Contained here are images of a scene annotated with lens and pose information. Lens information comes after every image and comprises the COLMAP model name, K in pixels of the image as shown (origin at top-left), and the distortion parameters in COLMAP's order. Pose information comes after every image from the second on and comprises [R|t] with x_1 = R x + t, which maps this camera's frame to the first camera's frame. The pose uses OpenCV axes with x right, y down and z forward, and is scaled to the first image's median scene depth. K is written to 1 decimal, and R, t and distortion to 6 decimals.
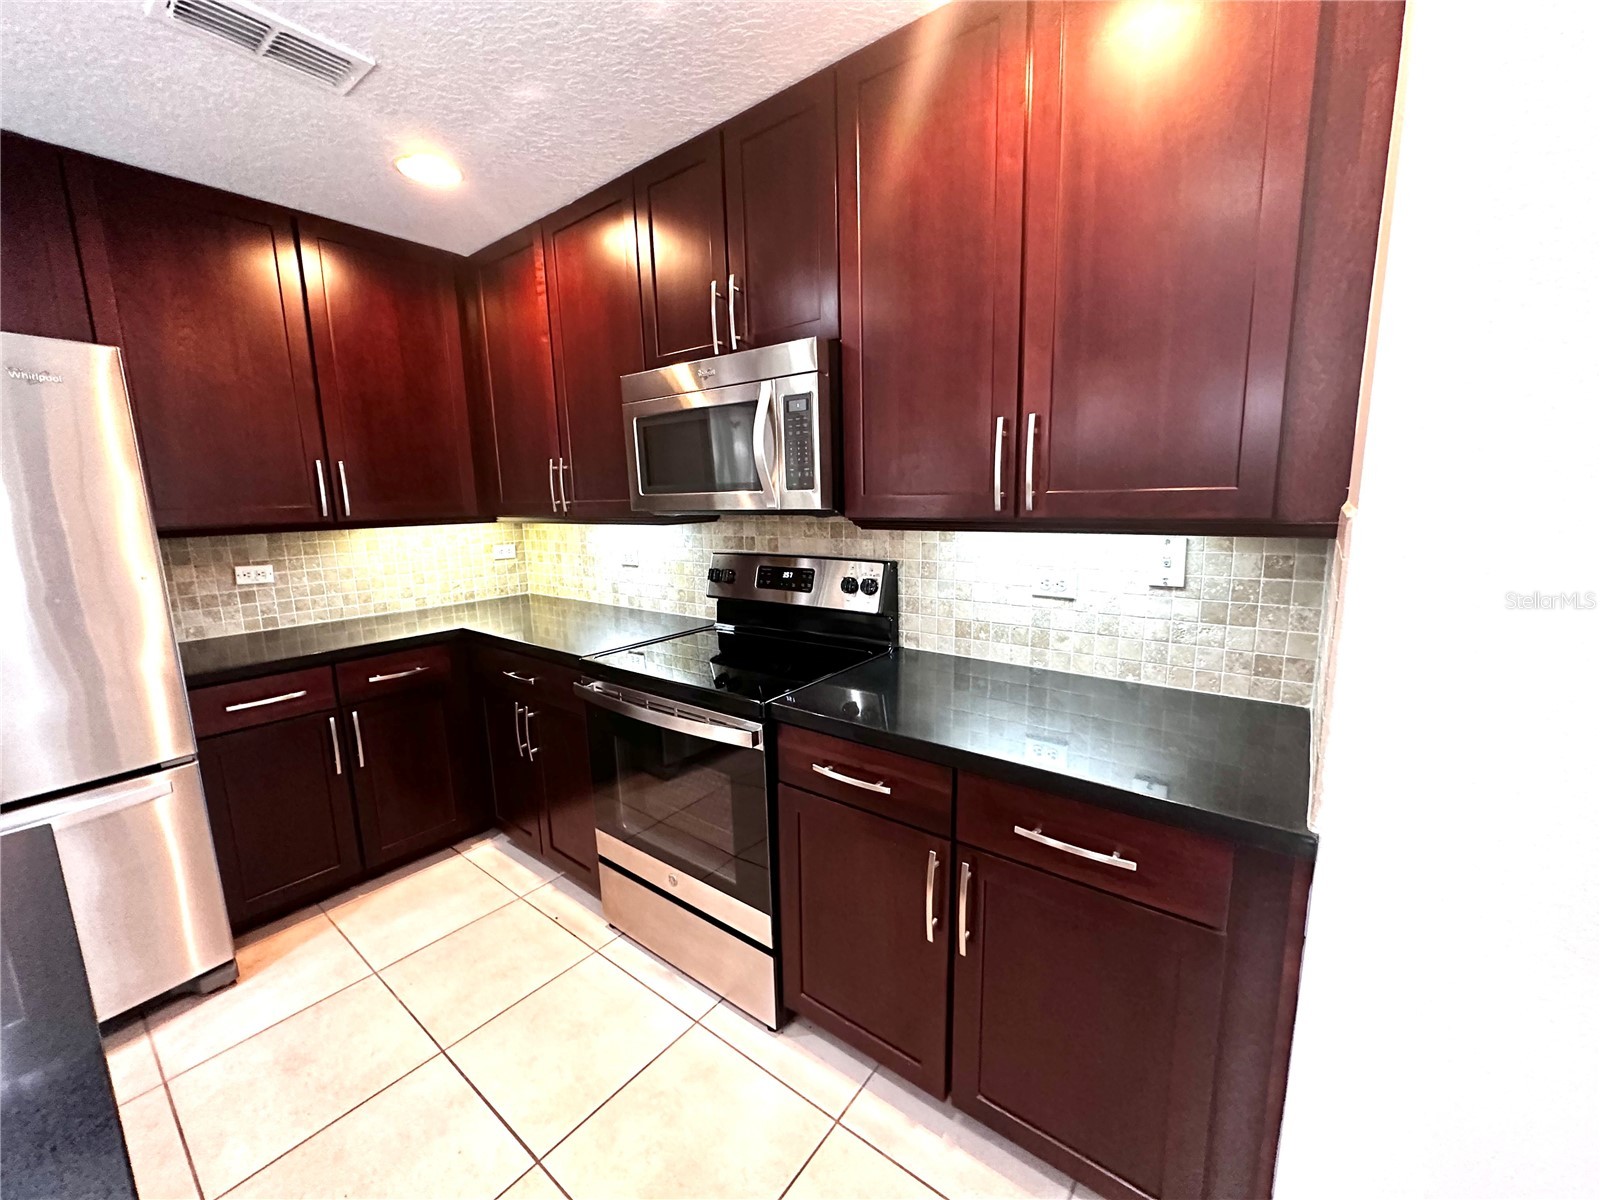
lens RADIAL K [[638.8, 0, 800.4], [0, 638.8, 601.9], [0, 0, 1]] dist [-0.004019, 0.001053]
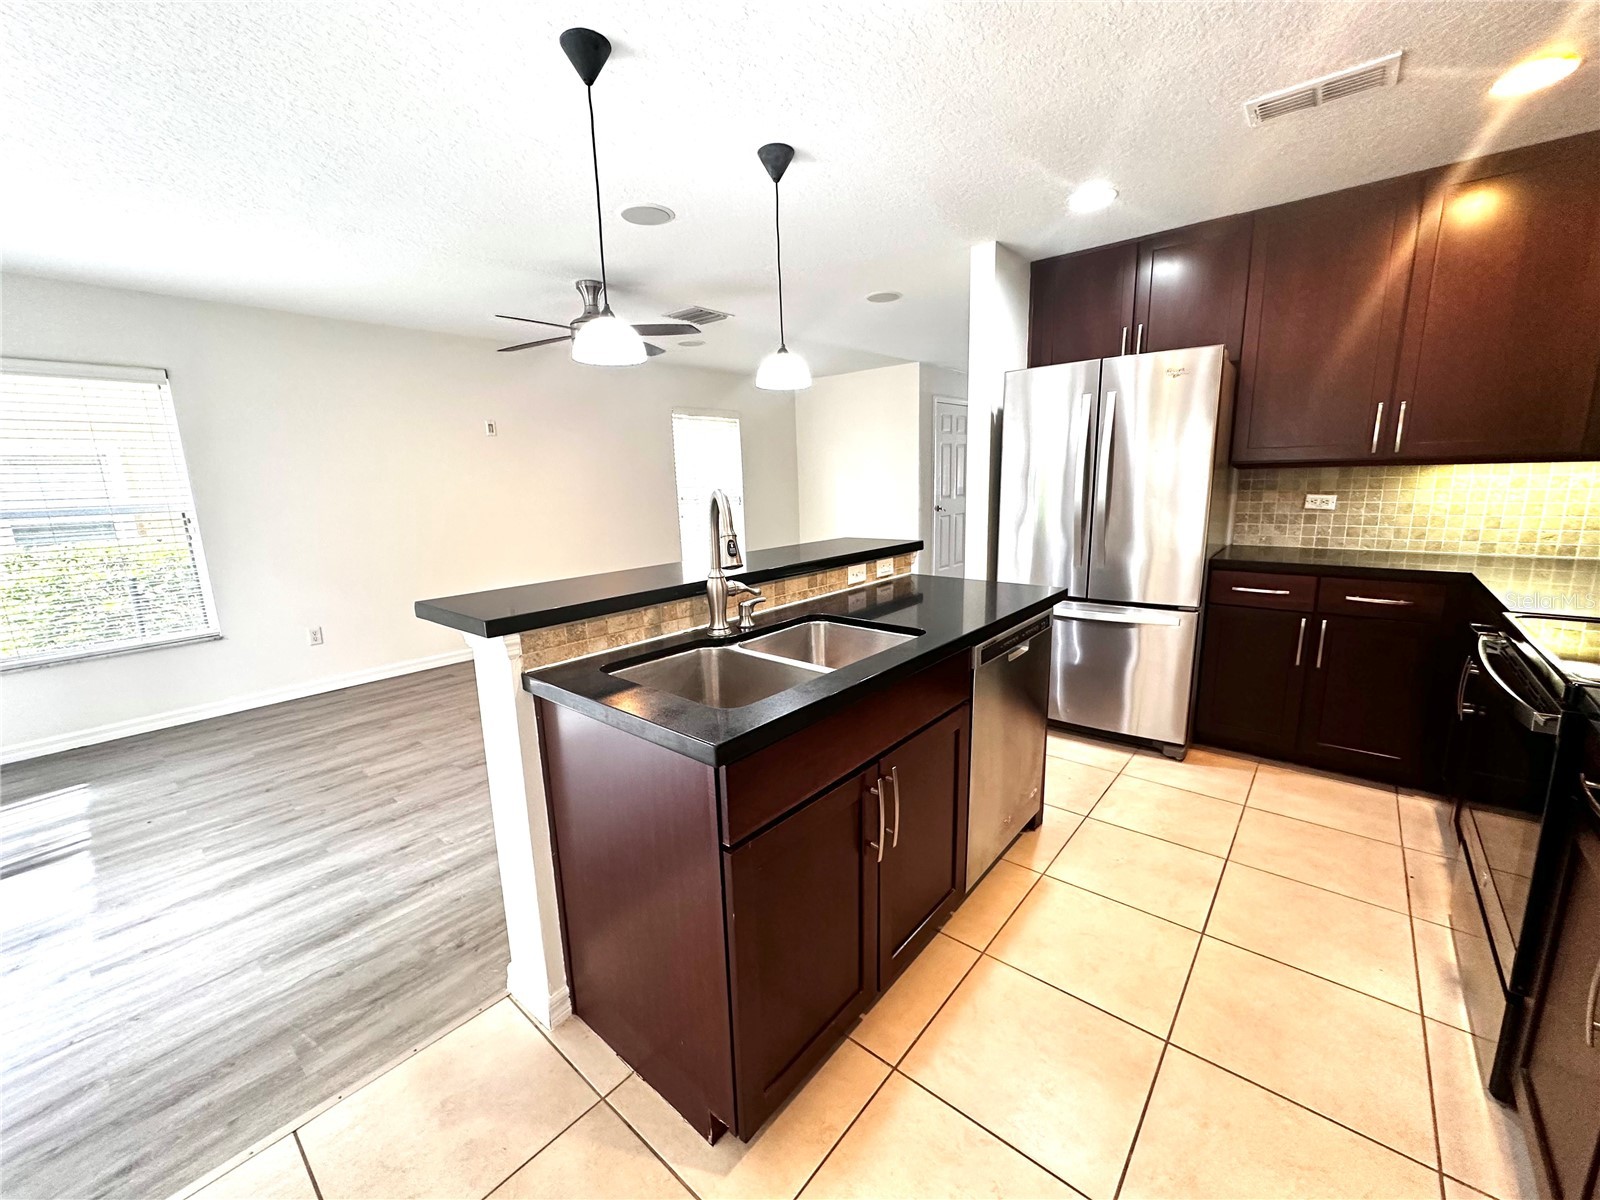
lens RADIAL K [[638.8, 0, 799.2], [0, 638.8, 600.8], [0, 0, 1]] dist [-0.004019, 0.001053]
pose [[-0.041813, 0.213846, -0.975972, 0.575800], [-0.138414, 0.966167, 0.217628, 0.018498], [0.989491, 0.144188, -0.010799, 0.050391]]
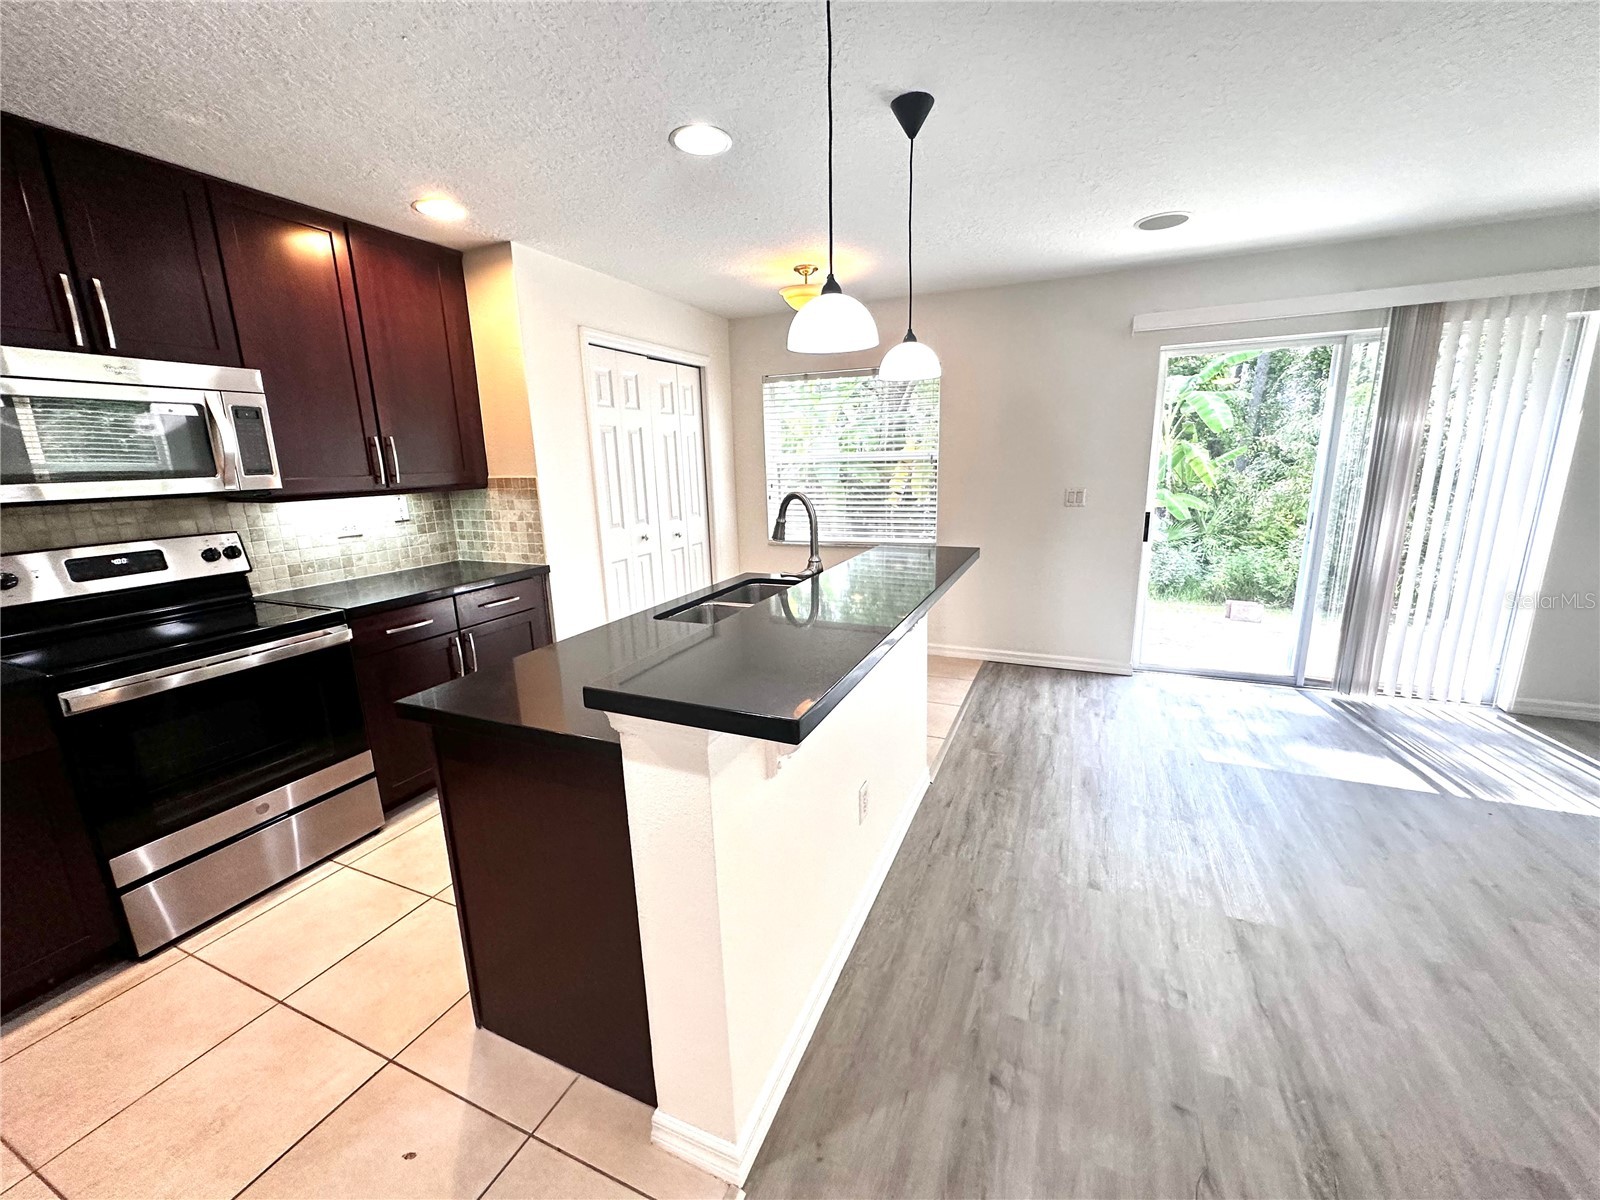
lens RADIAL K [[638.8, 0, 803.2], [0, 638.8, 598.7], [0, 0, 1]] dist [-0.004019, 0.001053]
pose [[-0.255132, -0.183210, 0.949390, -1.469229], [0.192786, 0.952531, 0.235624, -0.015363], [-0.947492, 0.243144, -0.207701, 0.201414]]
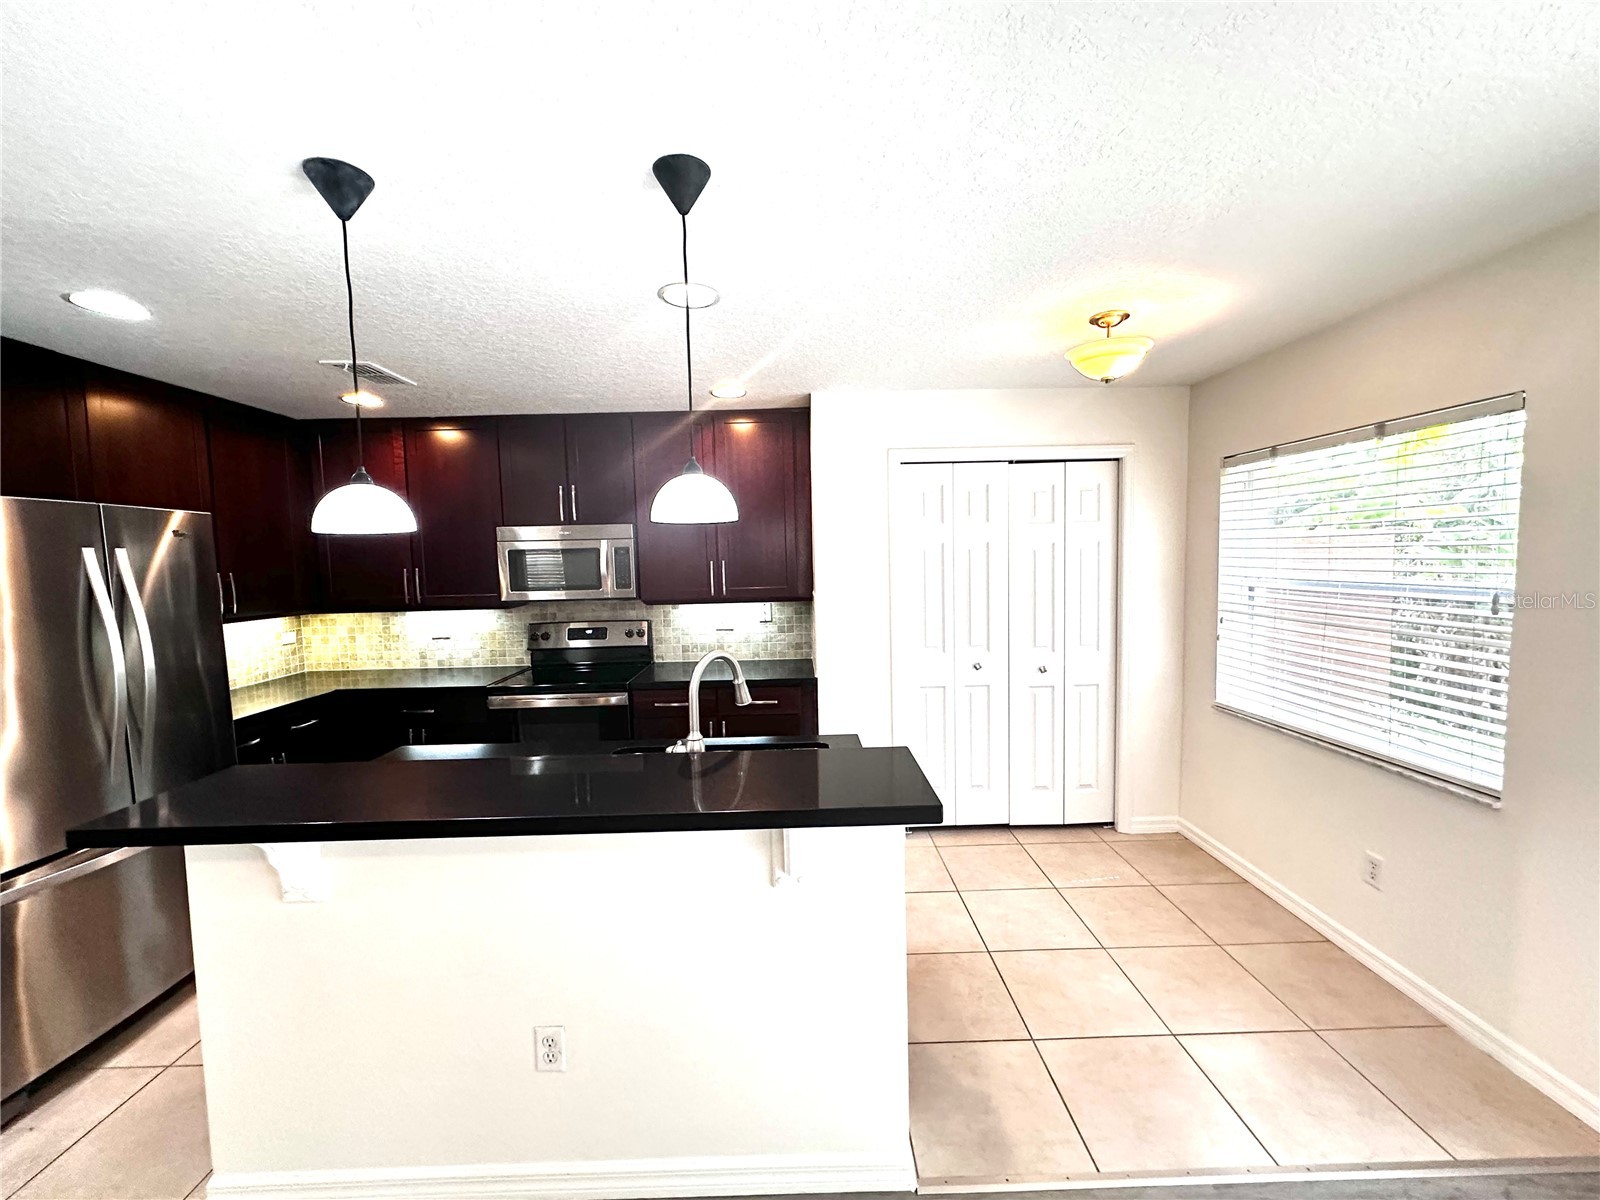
lens RADIAL K [[638.8, 0, 797.7], [0, 638.8, 605.0], [0, 0, 1]] dist [-0.004019, 0.001053]
pose [[0.779003, -0.047027, 0.625254, -0.803705], [0.111278, 0.991723, -0.064052, 0.077165], [-0.617067, 0.119474, 0.777788, -0.951216]]
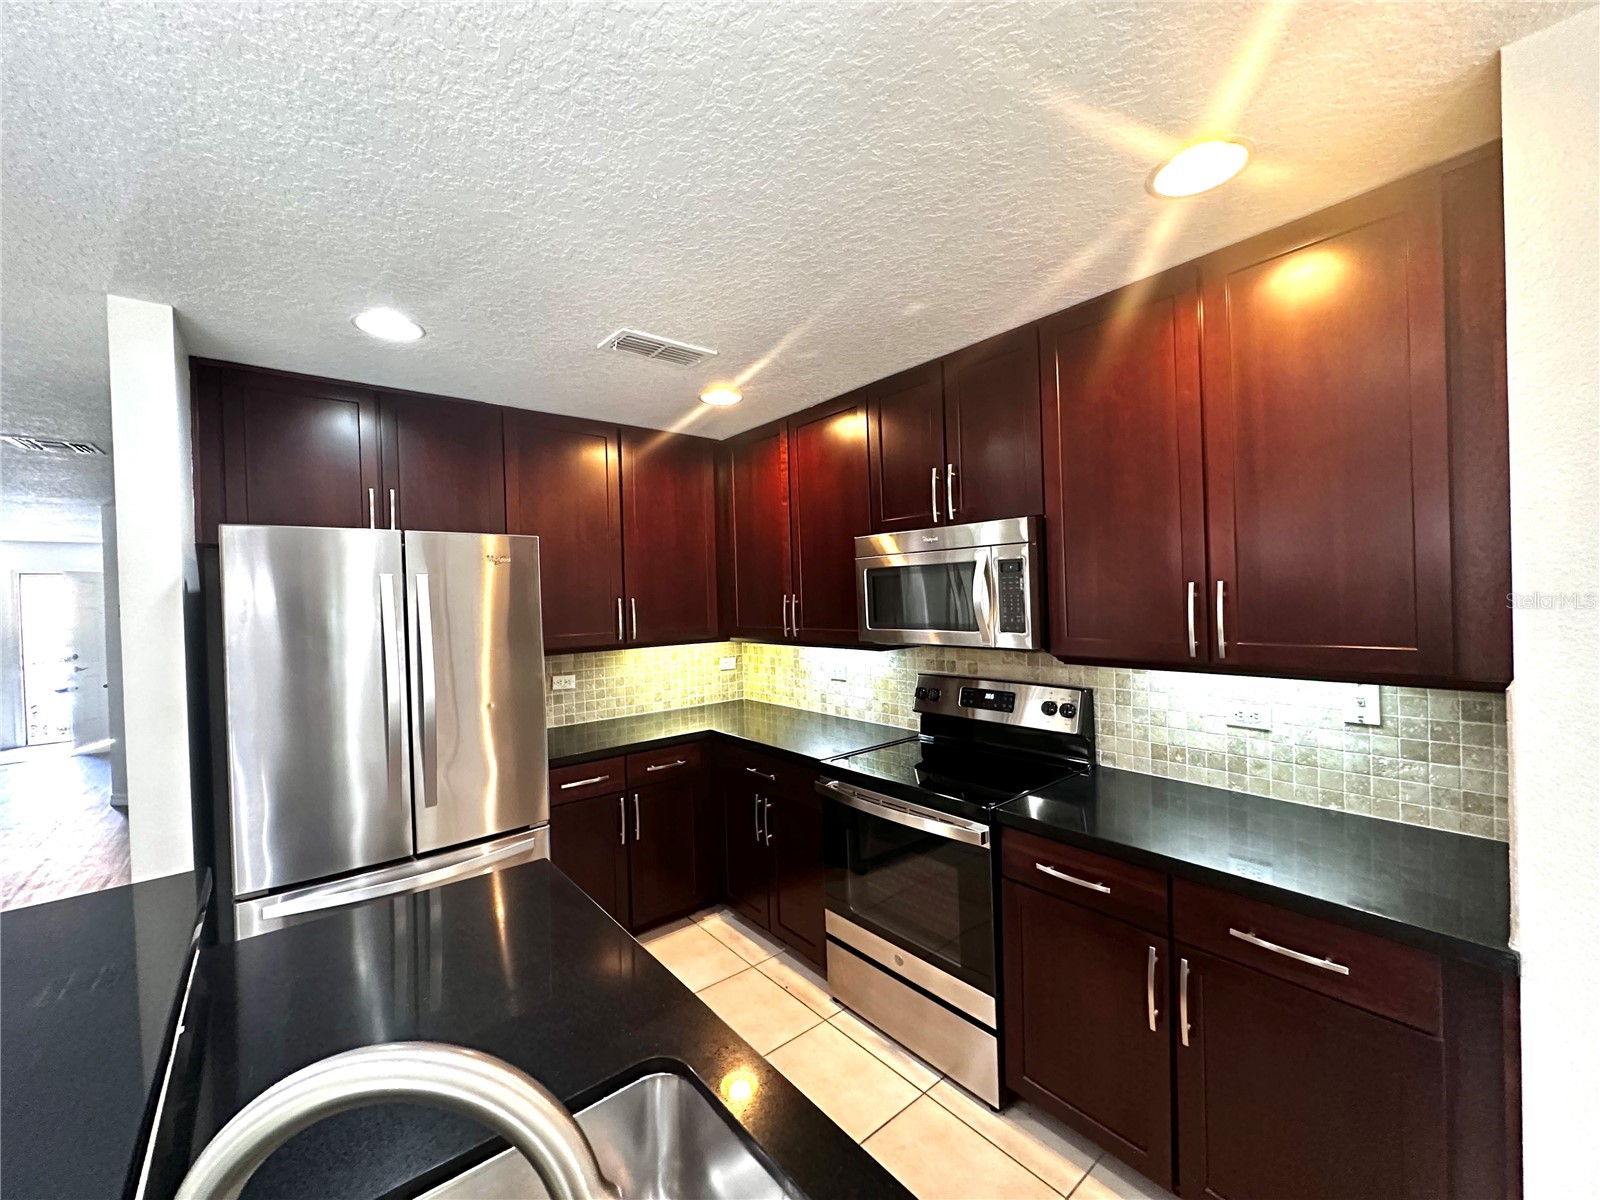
lens RADIAL K [[638.8, 0, 800.4], [0, 638.8, 602.2], [0, 0, 1]] dist [-0.004019, 0.001053]
pose [[0.976192, -0.004035, -0.216869, -0.117851], [-0.028634, 0.988680, -0.147282, -0.034307], [0.215009, 0.149985, 0.965026, -0.261644]]
